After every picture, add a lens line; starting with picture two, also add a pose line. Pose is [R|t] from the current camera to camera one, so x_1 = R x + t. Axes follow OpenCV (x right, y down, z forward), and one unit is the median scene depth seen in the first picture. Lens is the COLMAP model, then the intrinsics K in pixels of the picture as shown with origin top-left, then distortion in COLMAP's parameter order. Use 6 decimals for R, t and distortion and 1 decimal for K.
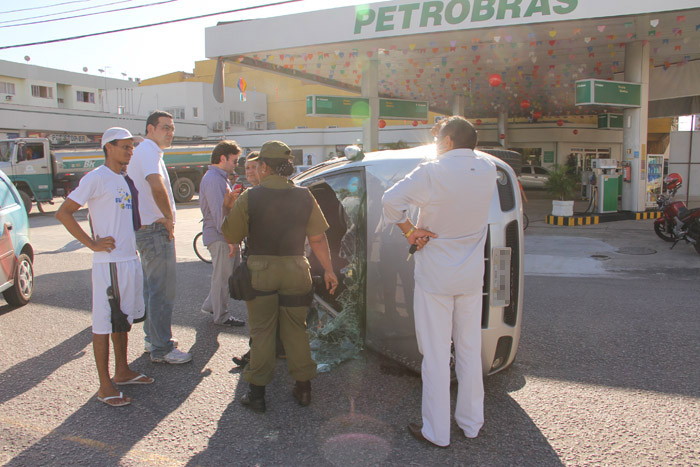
lens RADIAL K [[592.0, 0, 365.2], [0, 592.0, 232.6], [0, 0, 1]] dist [-0.152615, 0.154549]
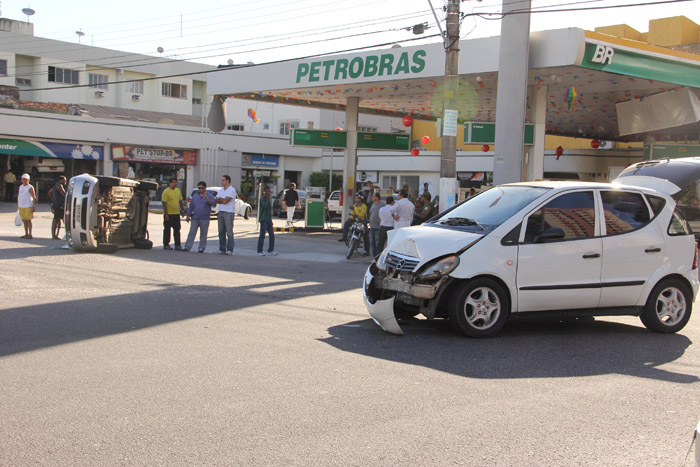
lens RADIAL K [[979.6, 0, 350.0], [0, 979.6, 233.5], [0, 0, 1]] dist [0.221686, 0.042523]
pose [[0.926759, 0.056184, -0.371431, 0.909725], [-0.085269, 0.994406, -0.062336, 0.098914], [0.365851, 0.089442, 0.926366, -0.889530]]
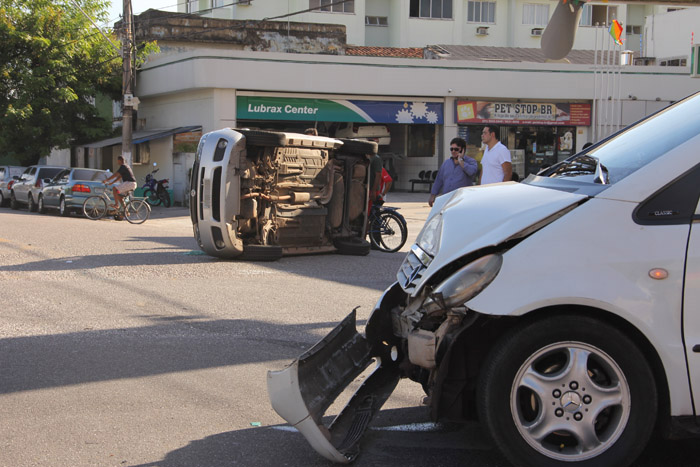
lens RADIAL K [[1447.5, 0, 350.0], [0, 1447.5, 233.5], [0, 0, 1]] dist [0.403817, 0.148479]
pose [[0.724569, 0.048247, -0.687511, 0.950009], [-0.096733, 0.994791, -0.032136, 0.076725], [0.682380, 0.089789, 0.725463, -0.534780]]
